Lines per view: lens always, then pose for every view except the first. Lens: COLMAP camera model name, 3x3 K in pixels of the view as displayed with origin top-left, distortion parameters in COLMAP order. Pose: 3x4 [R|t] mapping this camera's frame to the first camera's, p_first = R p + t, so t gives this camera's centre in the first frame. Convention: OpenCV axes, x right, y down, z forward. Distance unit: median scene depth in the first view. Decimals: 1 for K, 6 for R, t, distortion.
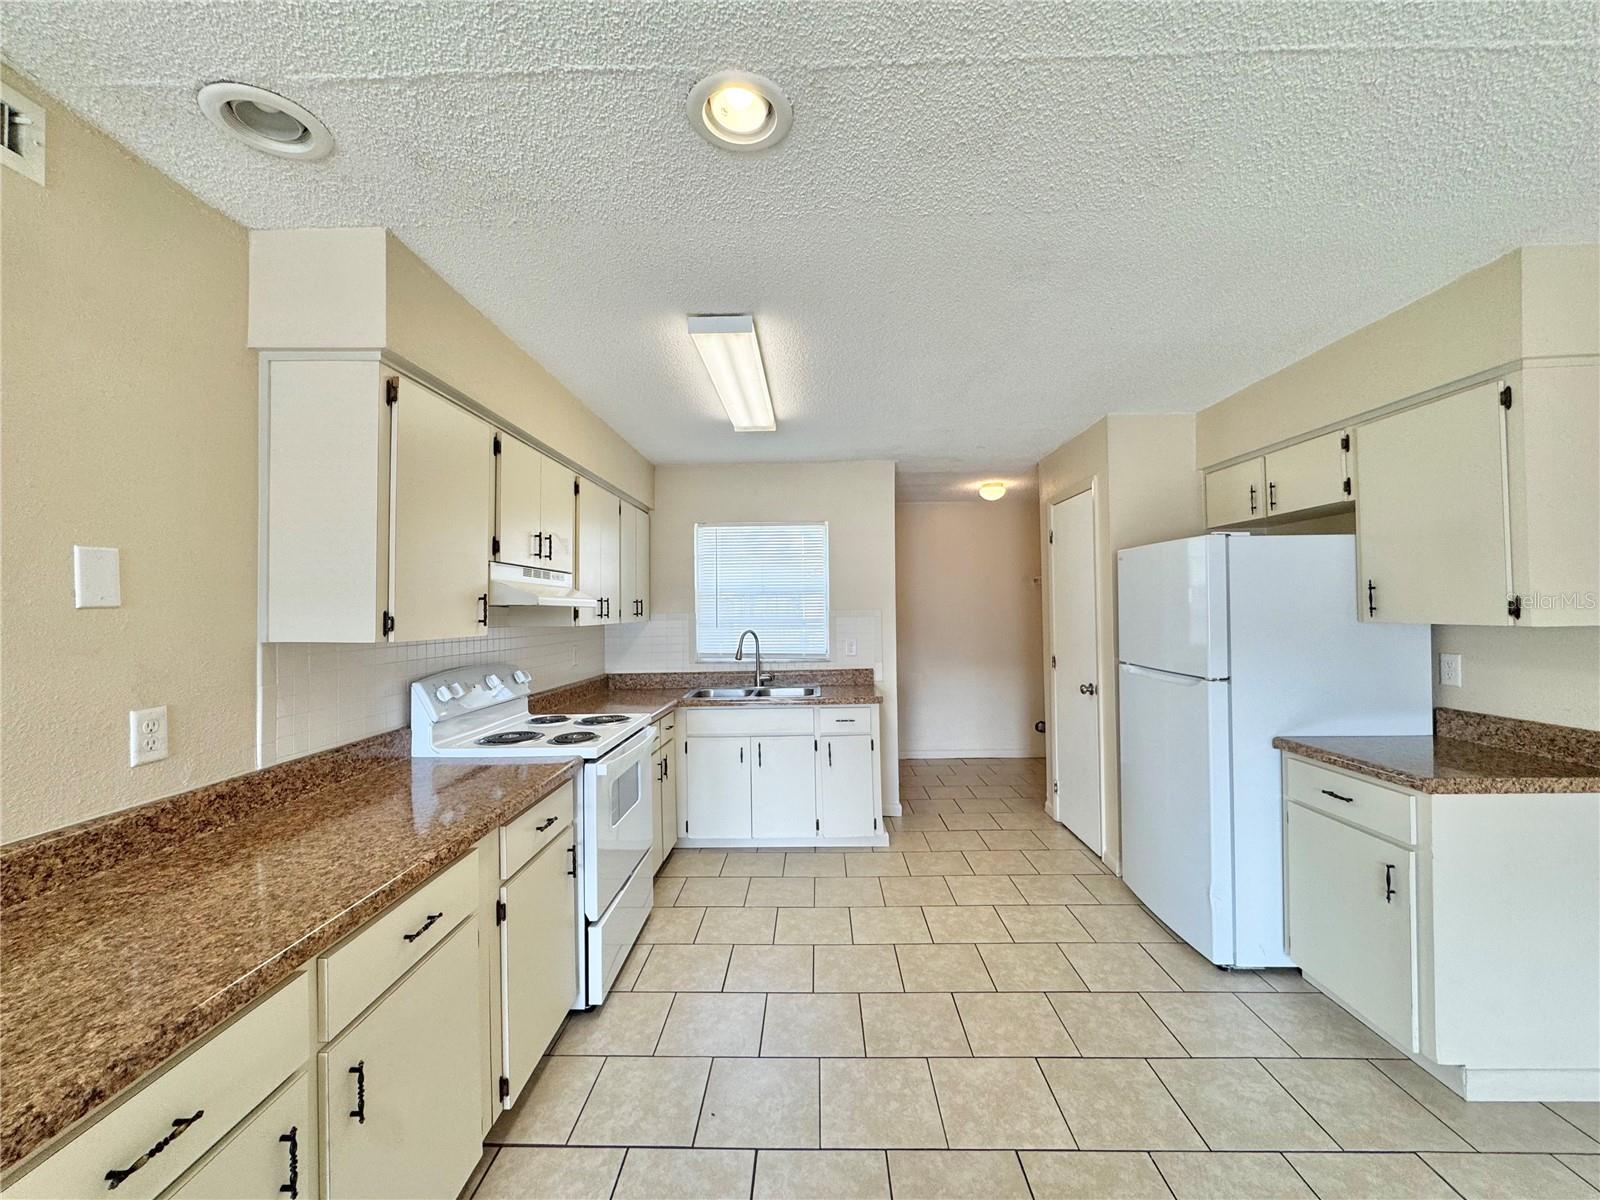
lens RADIAL K [[637.9, 0, 802.6], [0, 637.9, 598.7], [0, 0, 1]] dist [-0.002232, -0.000171]
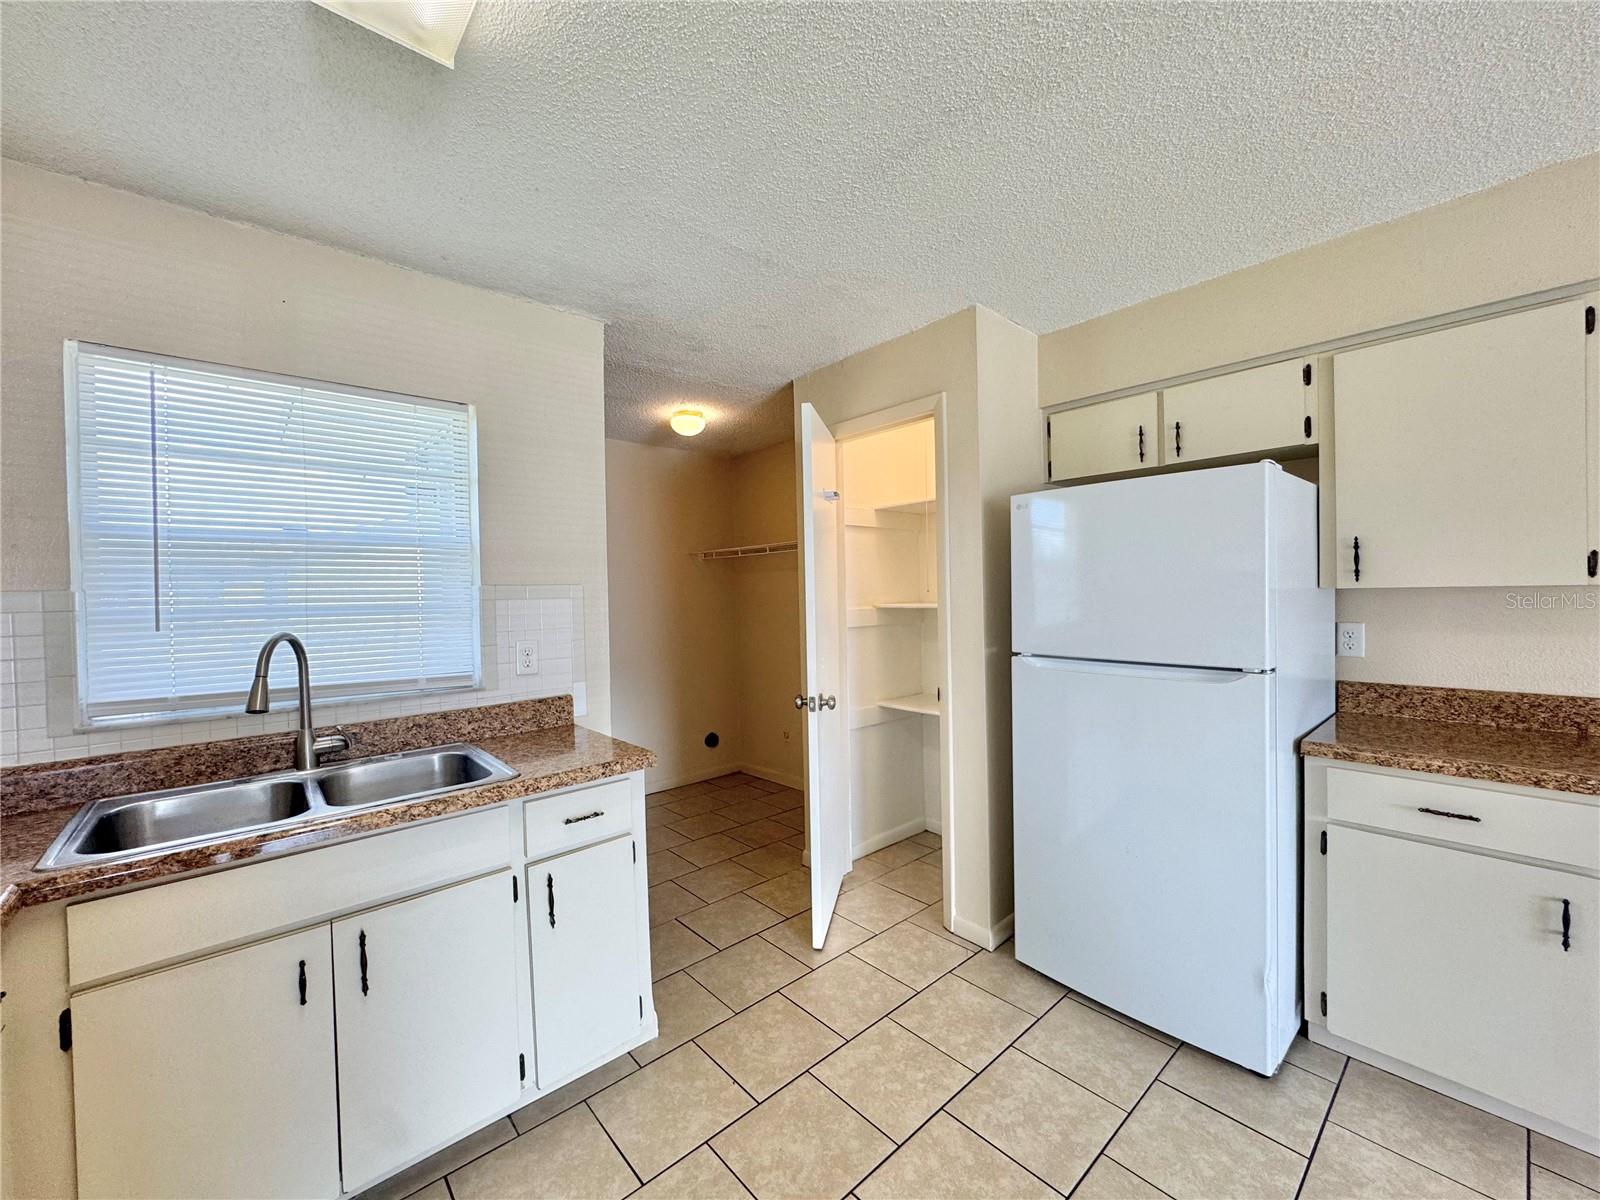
lens RADIAL K [[636.0, 0, 802.3], [0, 636.0, 602.8], [0, 0, 1]] dist [-0.003102, -0.000085]
pose [[0.731975, -0.010069, 0.681257, -0.180323], [-0.000074, 0.999890, 0.014857, 0.038506], [-0.681331, -0.010925, 0.731894, 0.768282]]
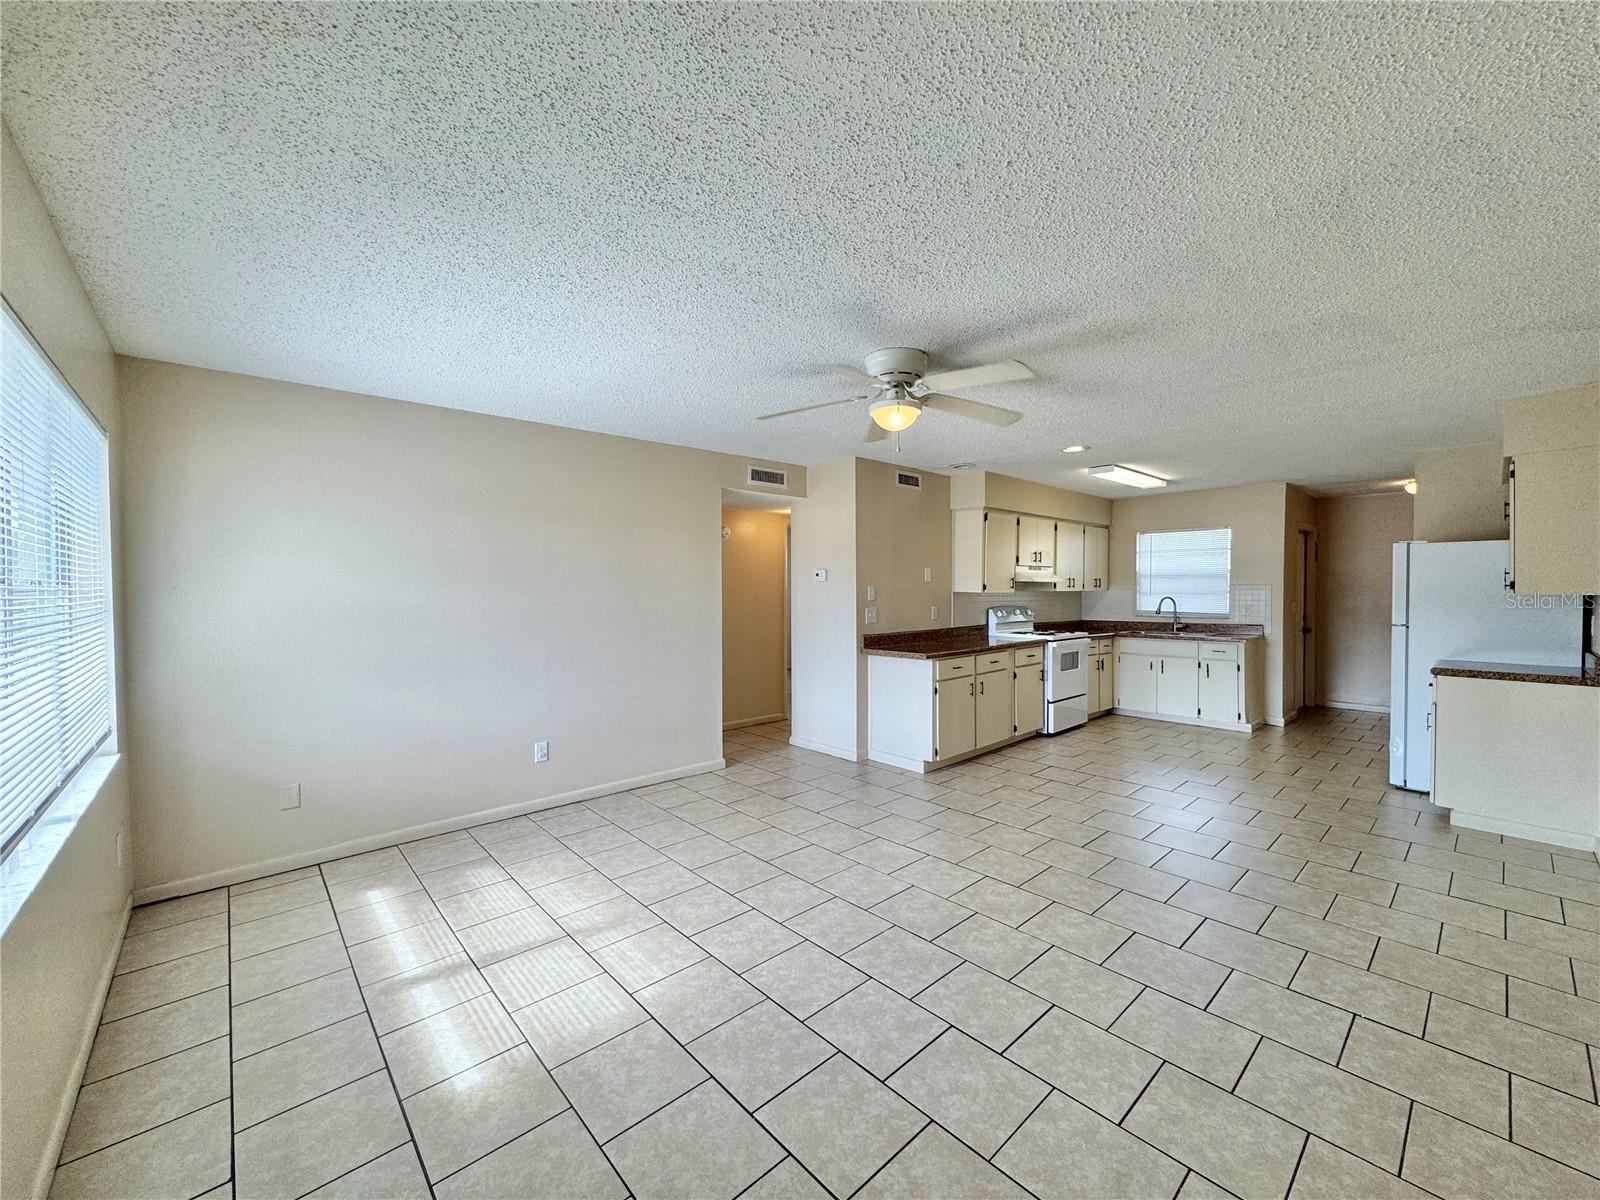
lens RADIAL K [[637.9, 0, 802.6], [0, 637.9, 598.7], [0, 0, 1]] dist [-0.002232, -0.000171]
pose [[0.689287, 0.022860, -0.724127, 0.718541], [0.004544, 0.999346, 0.035873, -0.015481], [0.724474, -0.028017, 0.688733, -1.286412]]
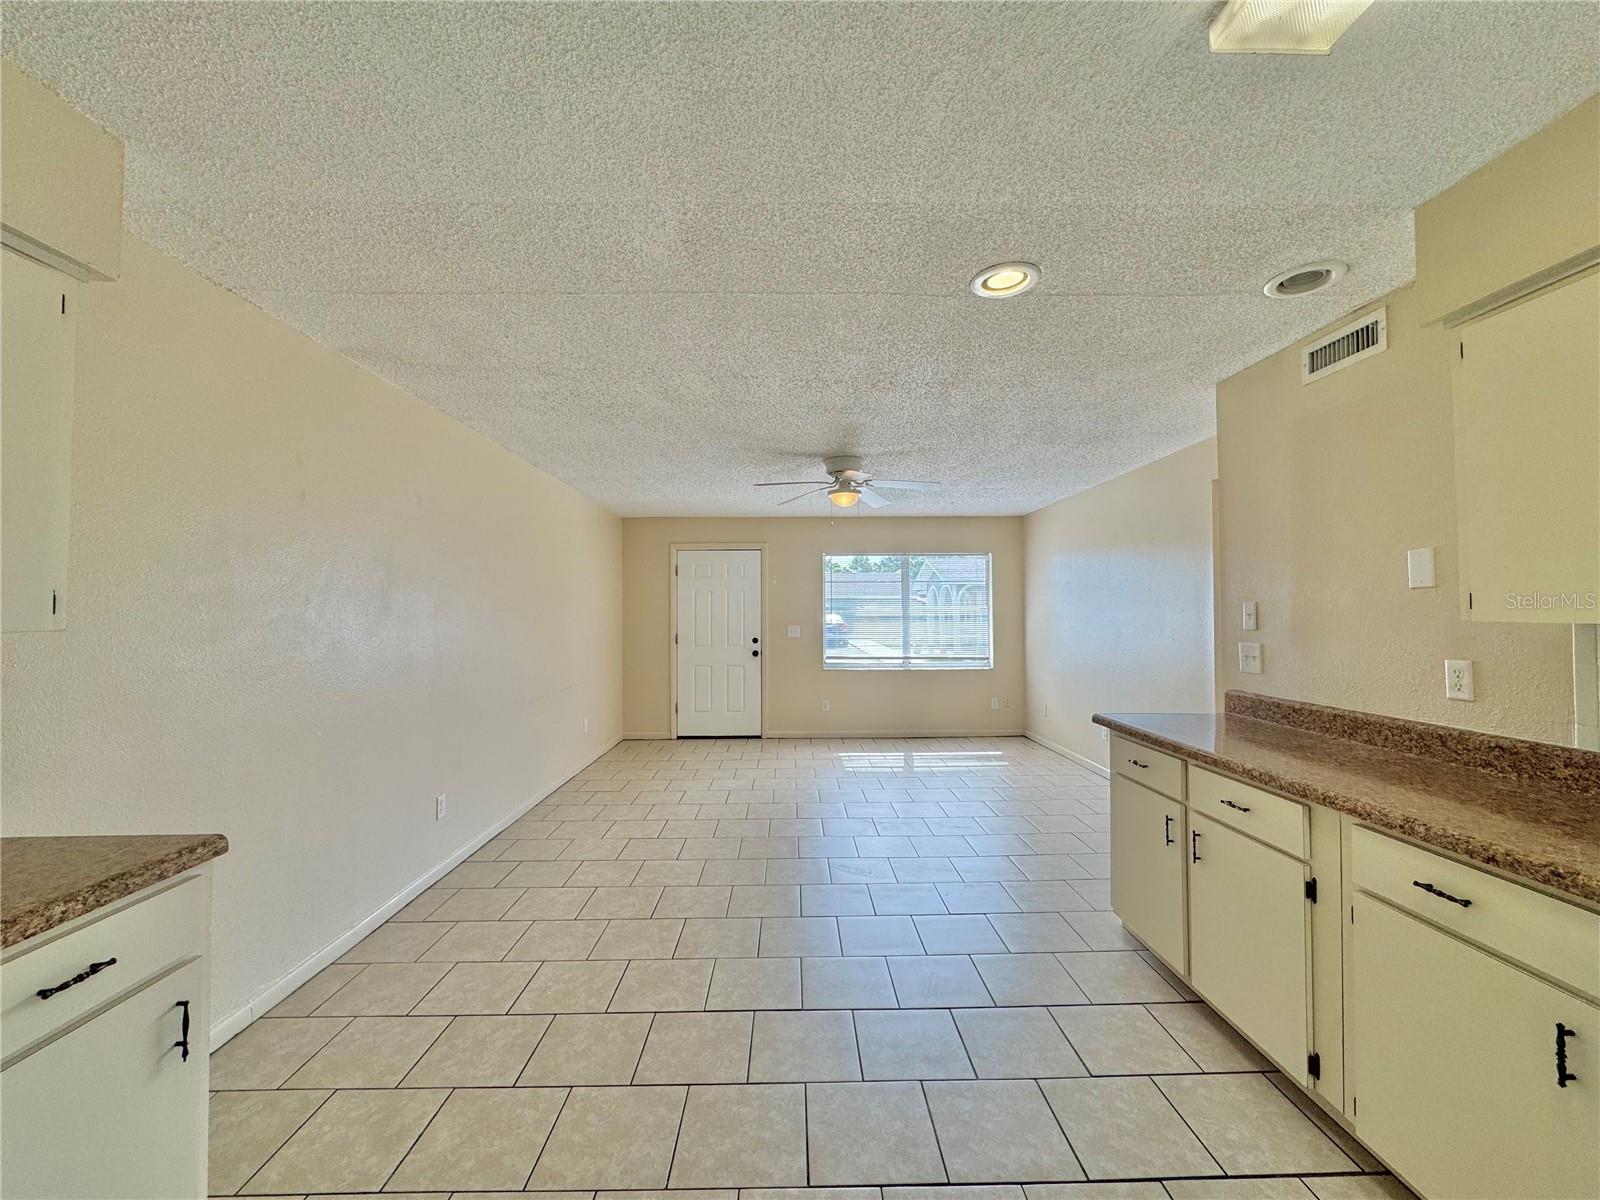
lens RADIAL K [[637.2, 0, 800.0], [0, 637.2, 600.0], [0, 0, 1]] dist [-0.001014, -0.000178]
pose [[-0.999171, 0.015811, -0.037517, 0.226774], [0.016964, 0.999387, -0.030615, 0.031796], [0.037010, -0.031226, -0.998827, 1.204138]]
